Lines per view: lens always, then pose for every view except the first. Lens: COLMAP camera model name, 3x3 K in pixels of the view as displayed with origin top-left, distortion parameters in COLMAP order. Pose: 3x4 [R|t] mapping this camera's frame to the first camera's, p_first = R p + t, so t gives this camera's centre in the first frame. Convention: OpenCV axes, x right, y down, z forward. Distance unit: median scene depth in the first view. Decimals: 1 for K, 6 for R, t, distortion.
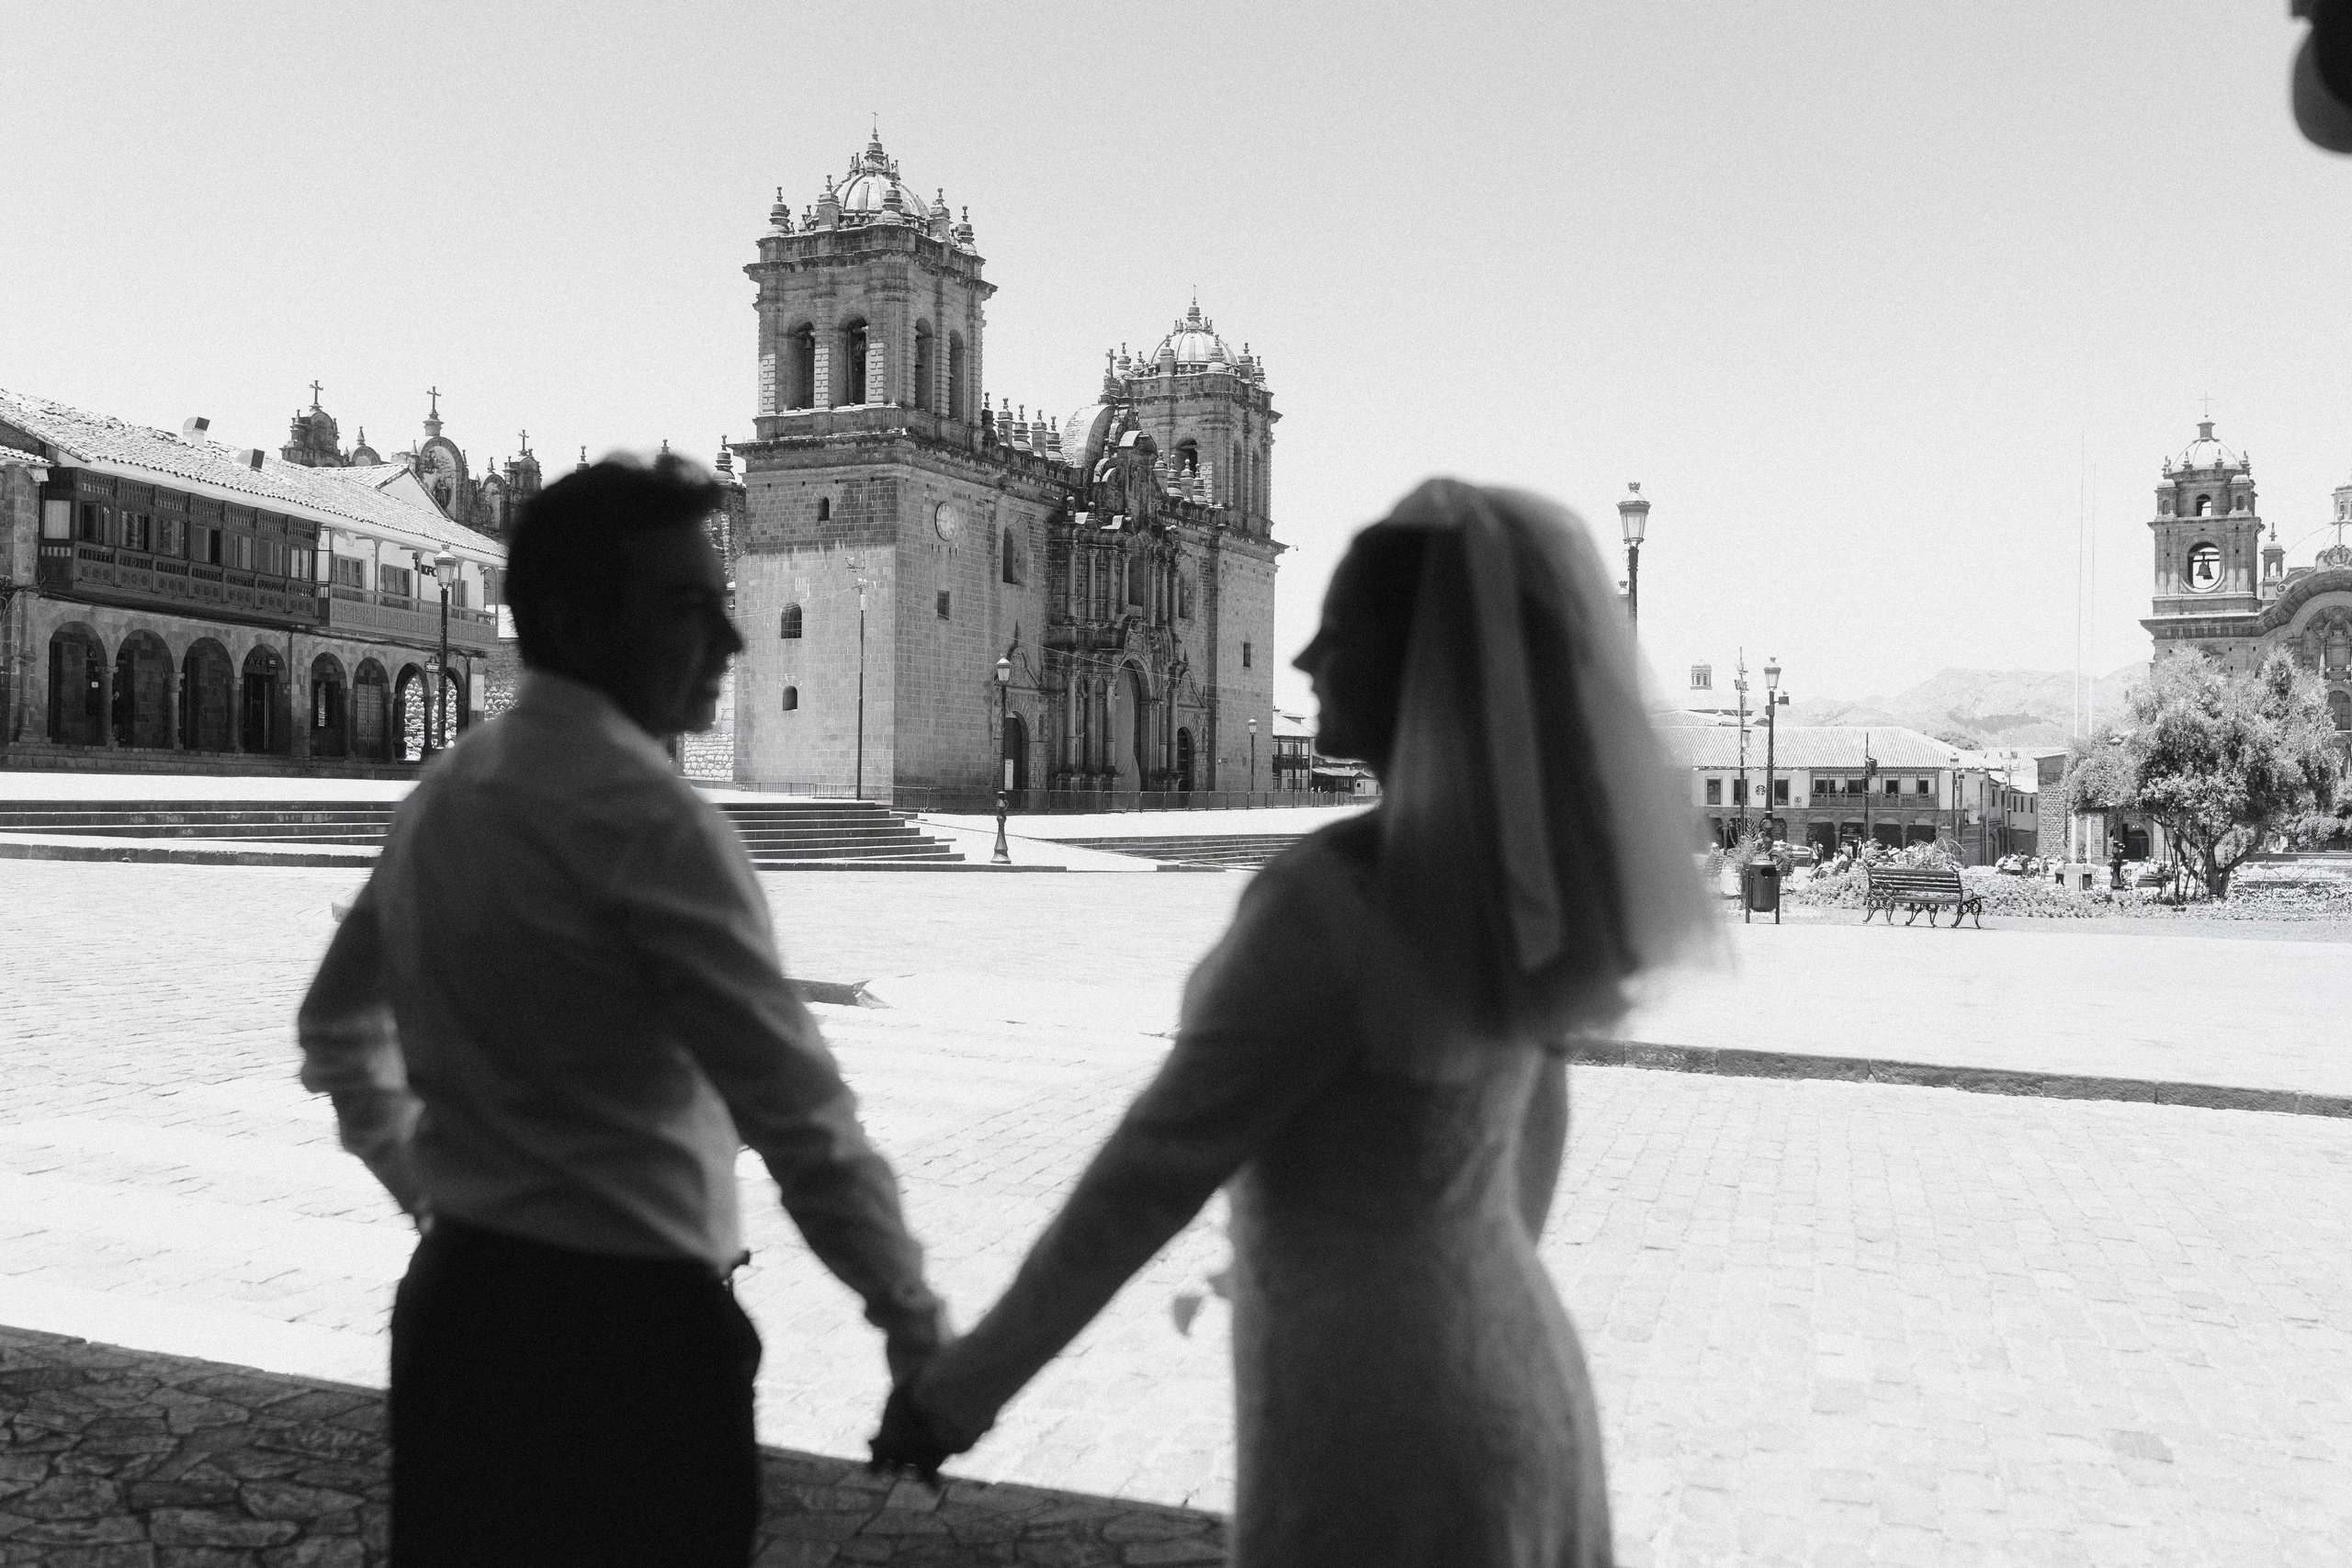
lens RADIAL K [[2121.3, 0, 1168.9], [0, 2121.3, 779.5], [0, 0, 1]] dist [-0.009307, -0.001173]
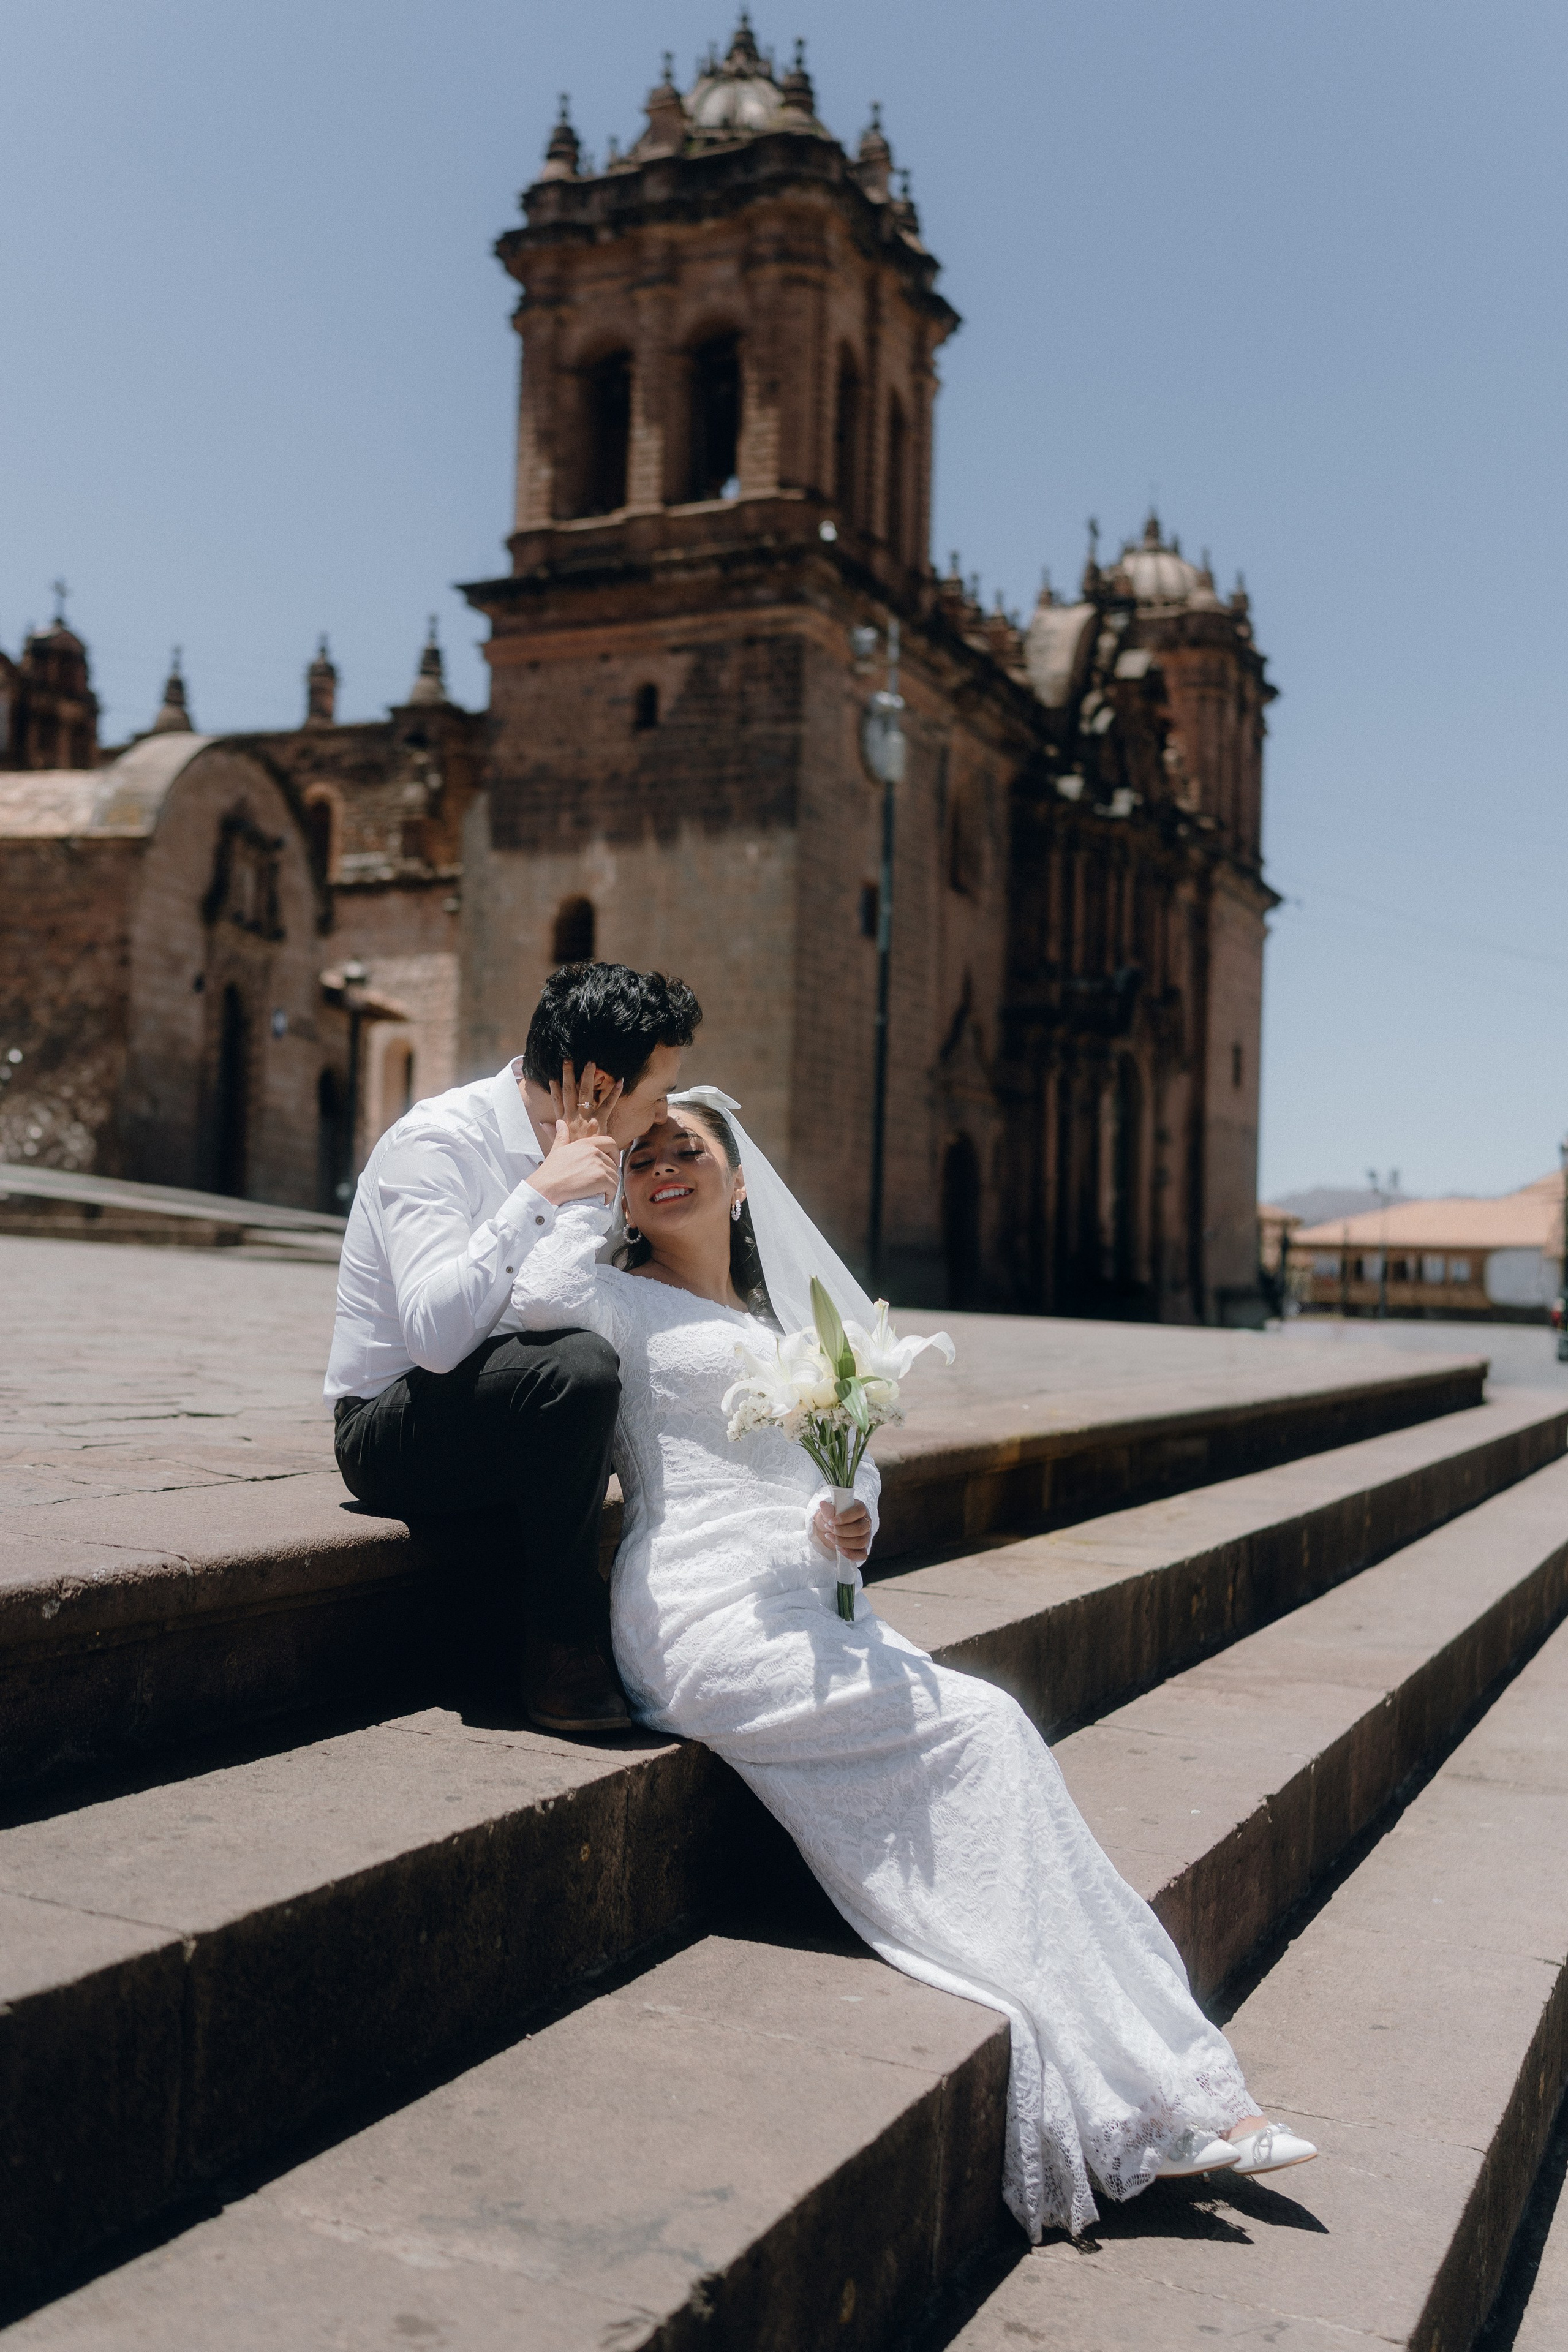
lens RADIAL K [[2164.9, 0, 778.9], [0, 2164.9, 1173.4], [0, 0, 1]] dist [-0.005248, 0.019884]
pose [[0.999785, 0.017958, -0.010375, -0.121121], [-0.018368, 0.998994, -0.040909, 0.002021], [0.009629, 0.041091, 0.999109, 0.485190]]
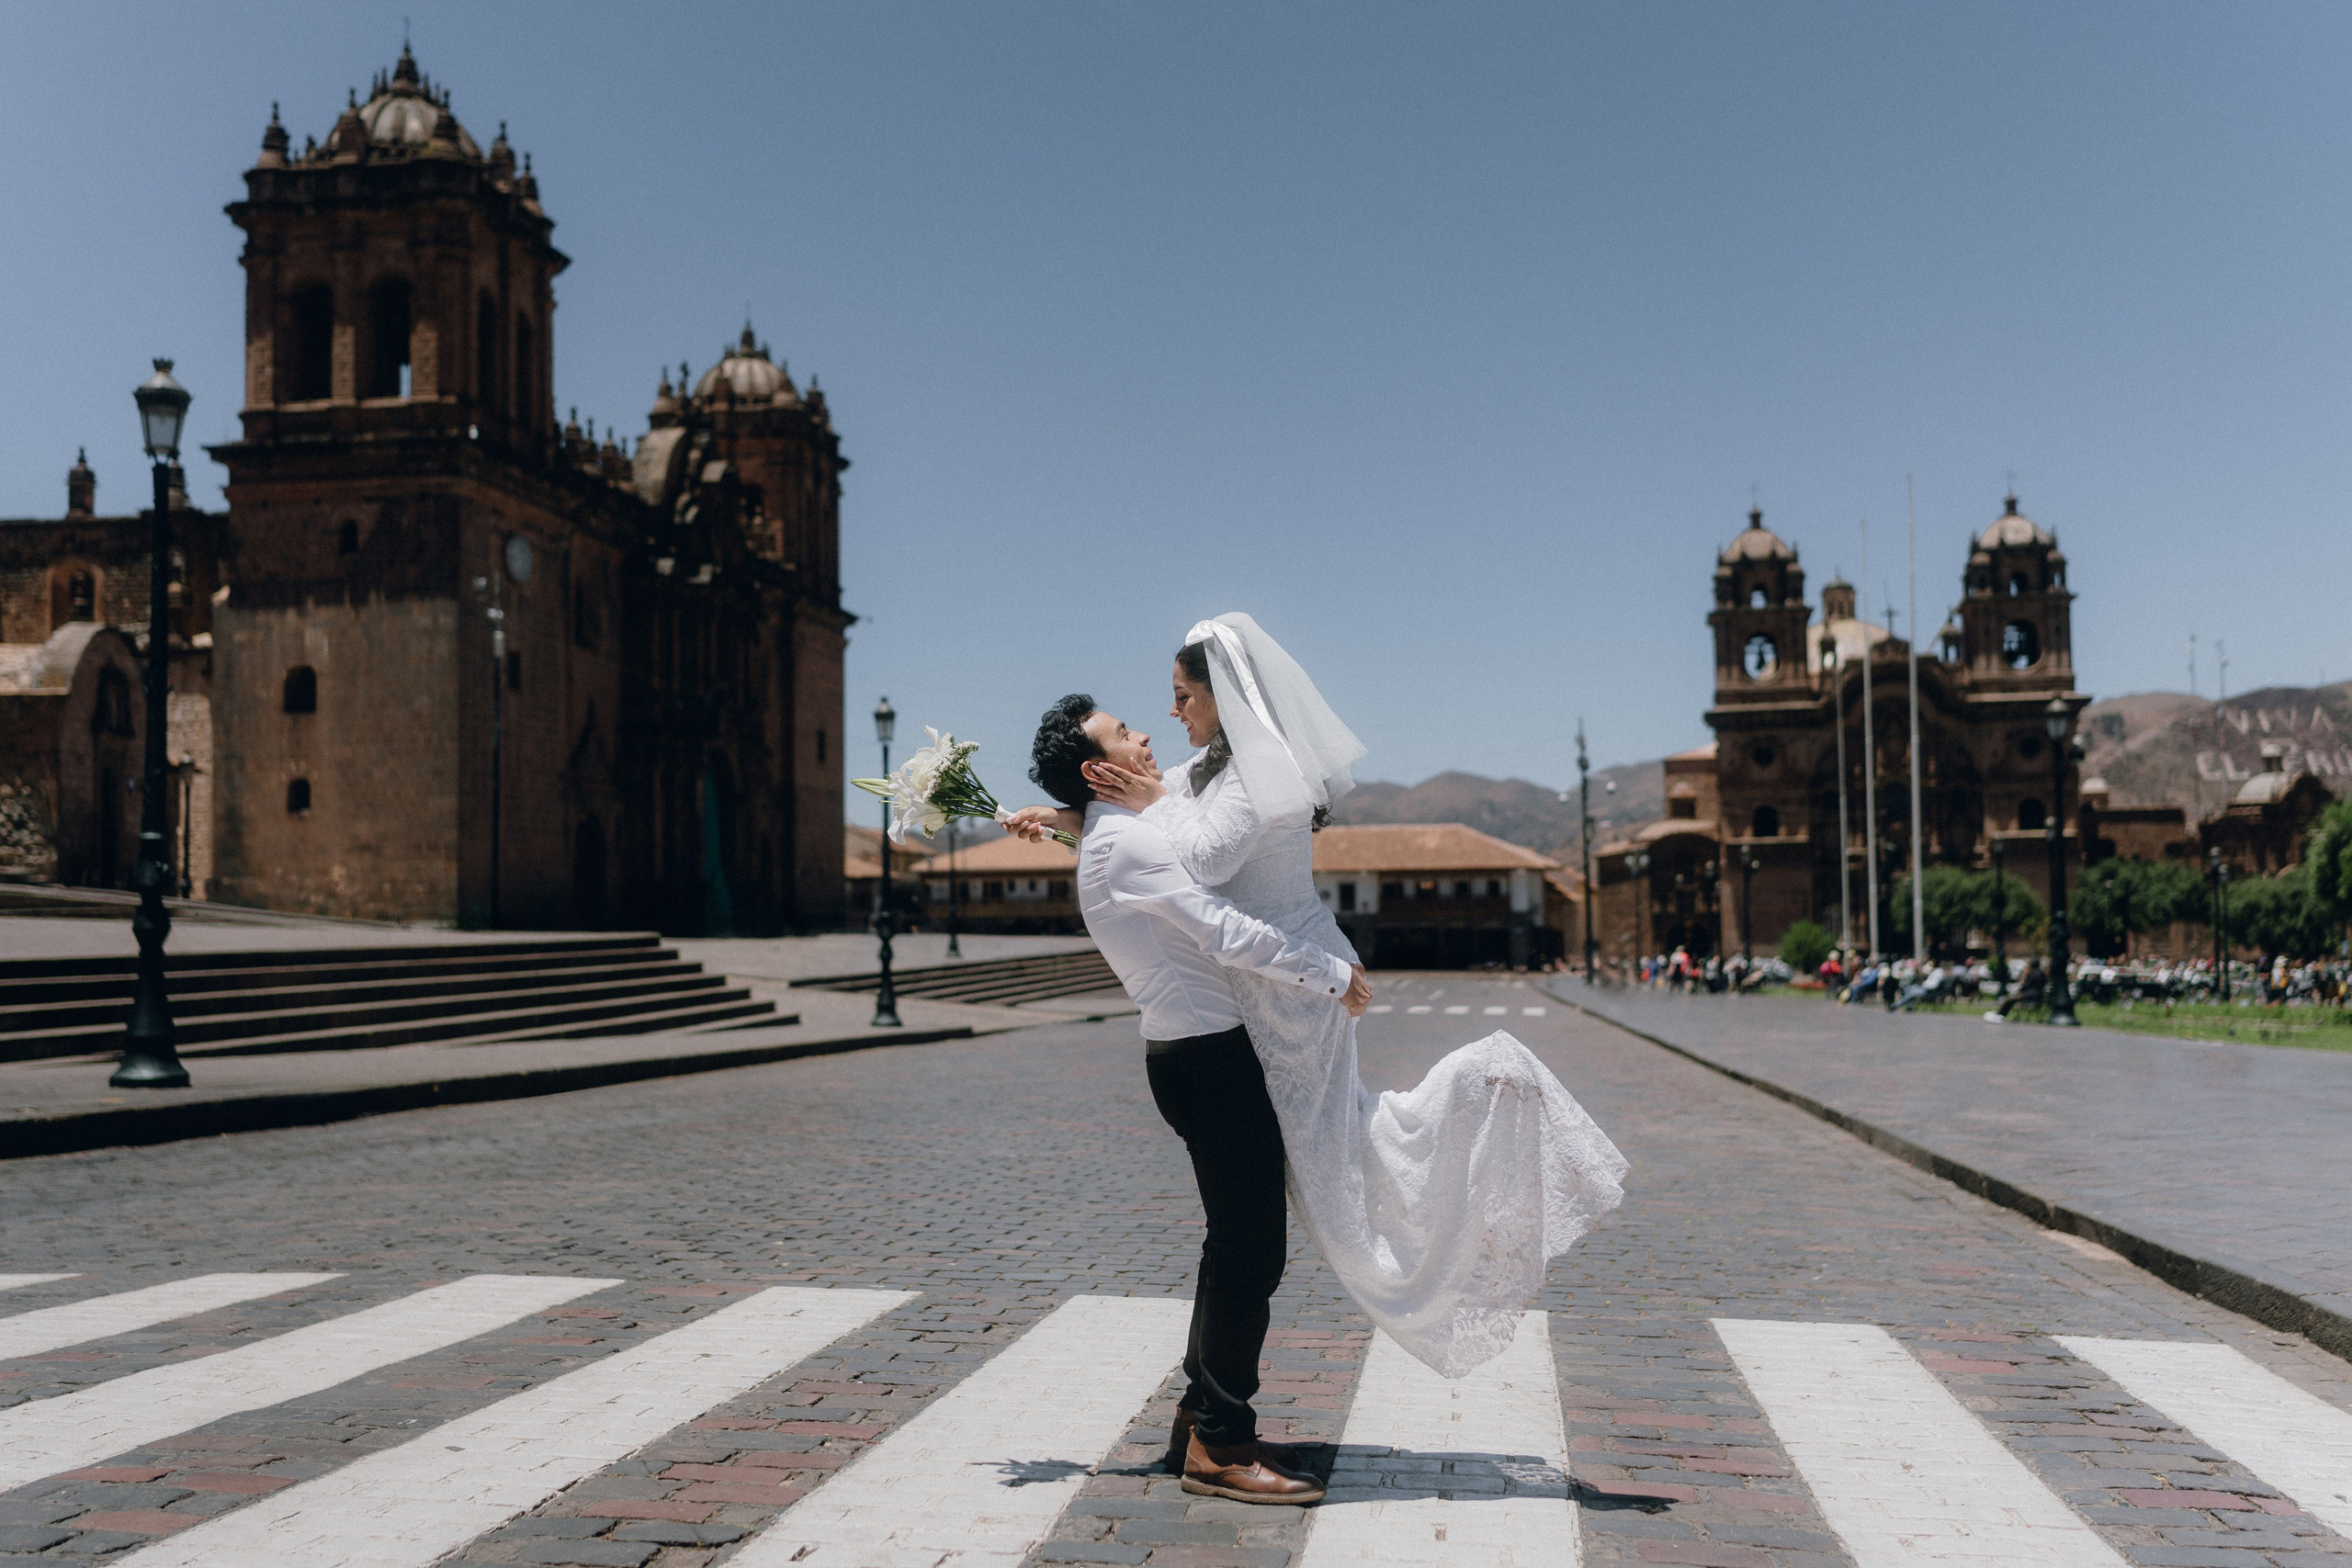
lens RADIAL K [[2154.5, 0, 1176.6], [0, 2154.5, 787.4], [0, 0, 1]] dist [0.019474, -0.051250]
pose [[0.954813, -0.008244, 0.297093, -0.108914], [0.022989, 0.998669, -0.046173, -0.000037], [-0.296317, 0.050916, 0.953731, 0.203201]]
